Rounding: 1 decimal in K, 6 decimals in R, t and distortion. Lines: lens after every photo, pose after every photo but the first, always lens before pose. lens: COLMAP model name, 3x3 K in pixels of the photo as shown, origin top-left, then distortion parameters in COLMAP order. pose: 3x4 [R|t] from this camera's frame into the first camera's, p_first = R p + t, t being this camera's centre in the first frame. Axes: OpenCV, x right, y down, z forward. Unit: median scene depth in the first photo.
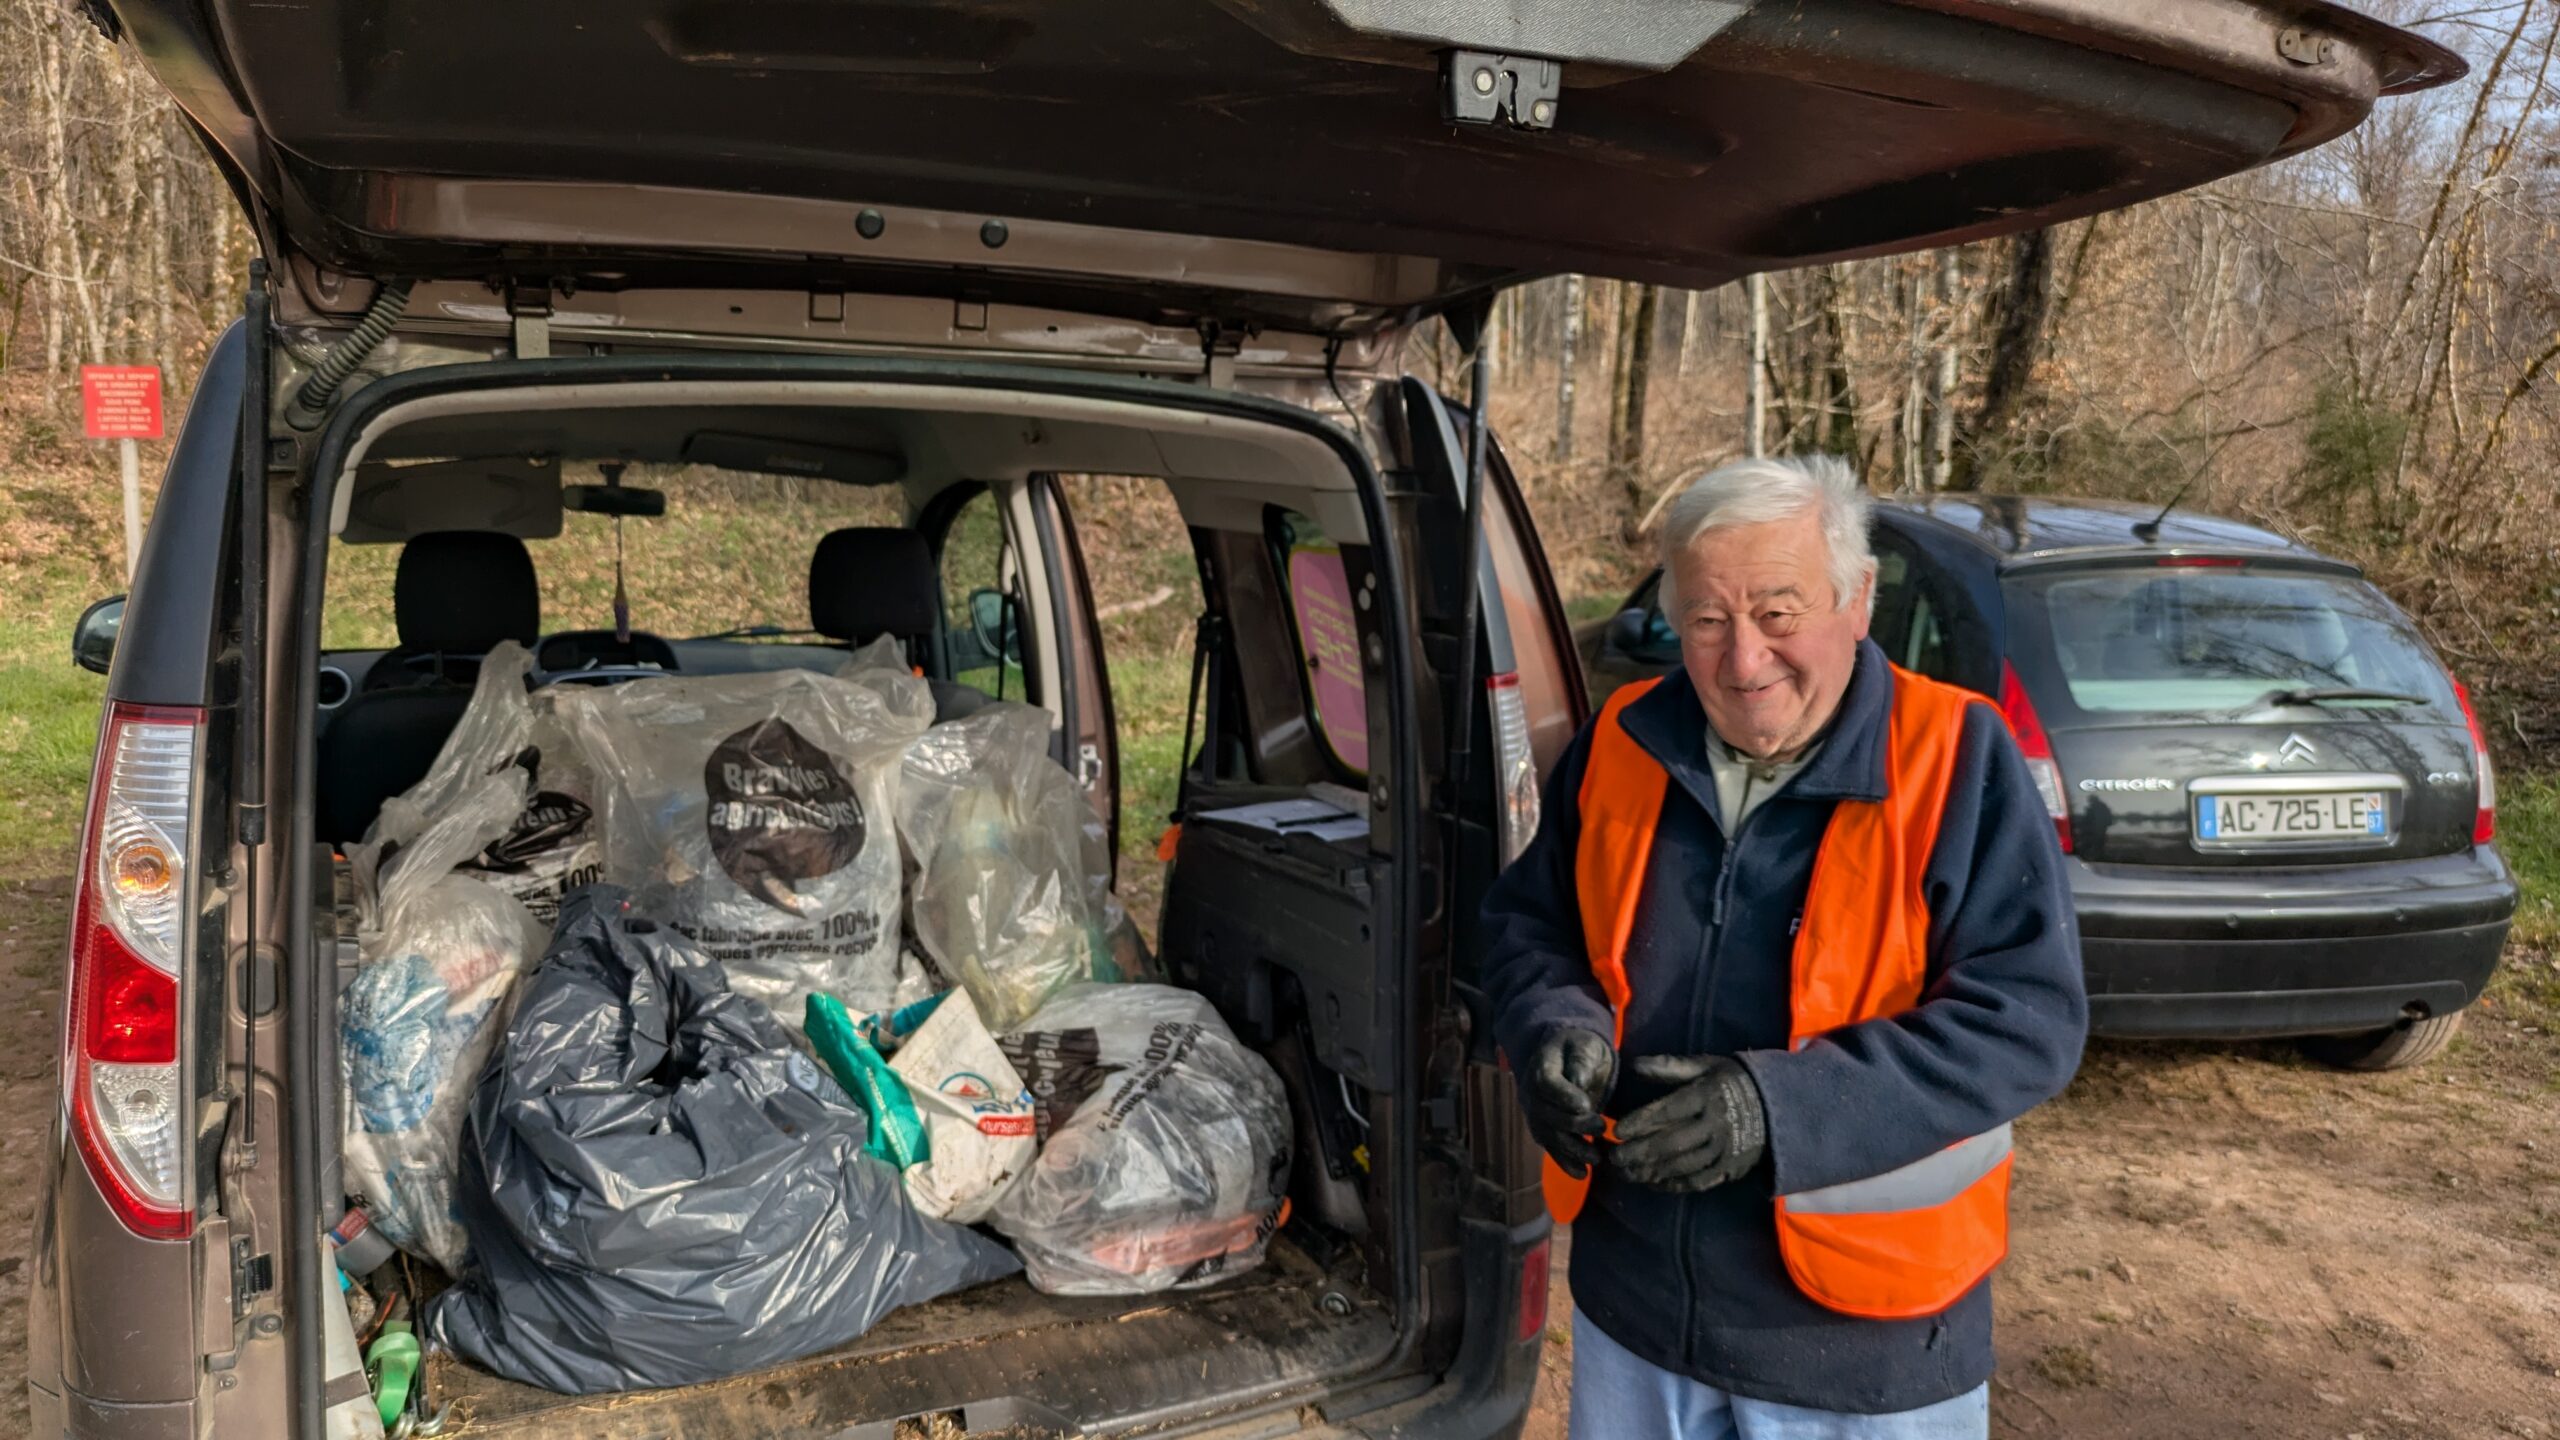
lens RADIAL K [[1776.7, 0, 1276.3], [0, 1776.7, 710.3], [0, 0, 1]] dist [0.046880, -0.050981]
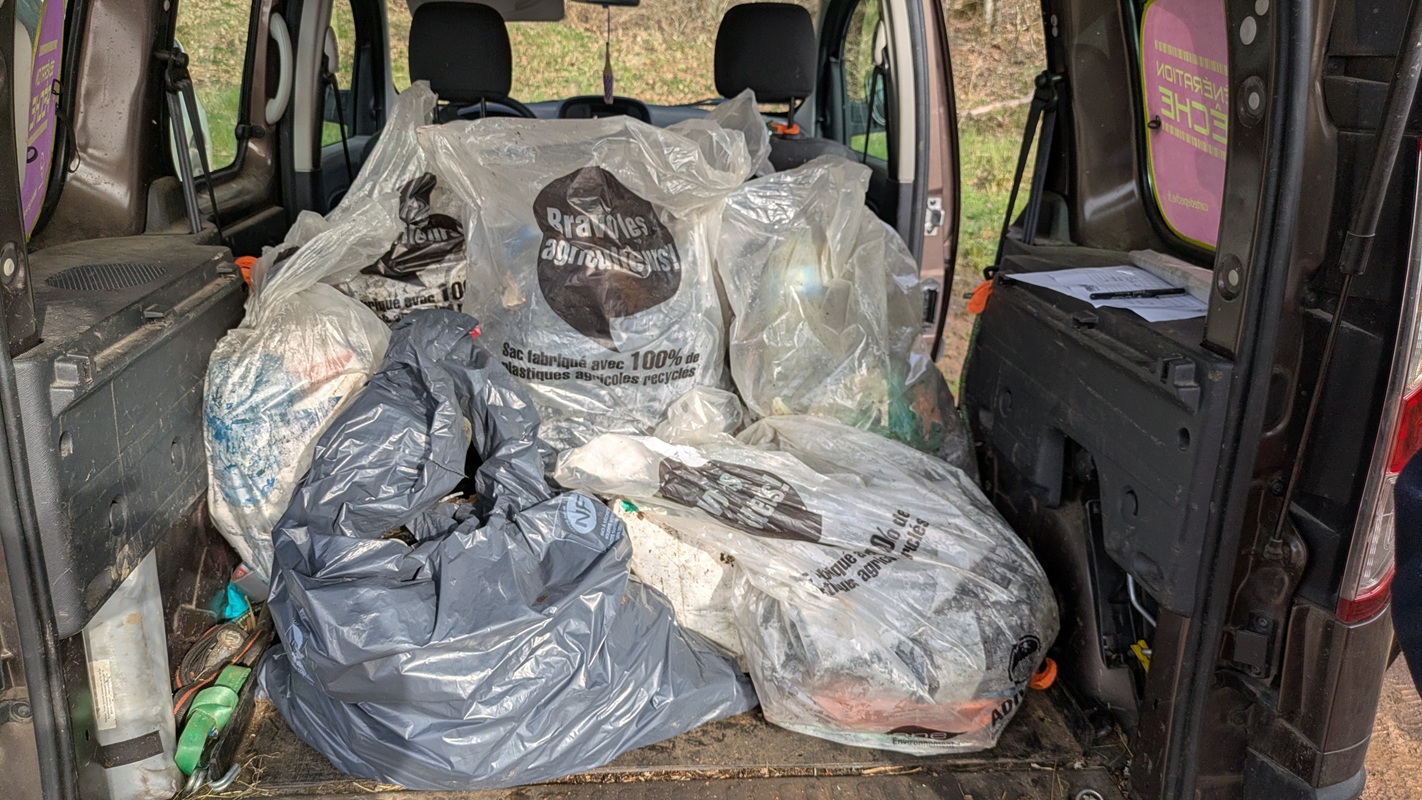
lens RADIAL K [[986.9, 0, 708.9], [0, 986.9, 394.6], [0, 0, 1]] dist [0.046880, -0.050981]
pose [[0.931712, 0.123394, -0.341593, -0.002579], [-0.045095, 0.972543, 0.228313, 0.004490], [0.360386, -0.197318, 0.911695, 0.452333]]
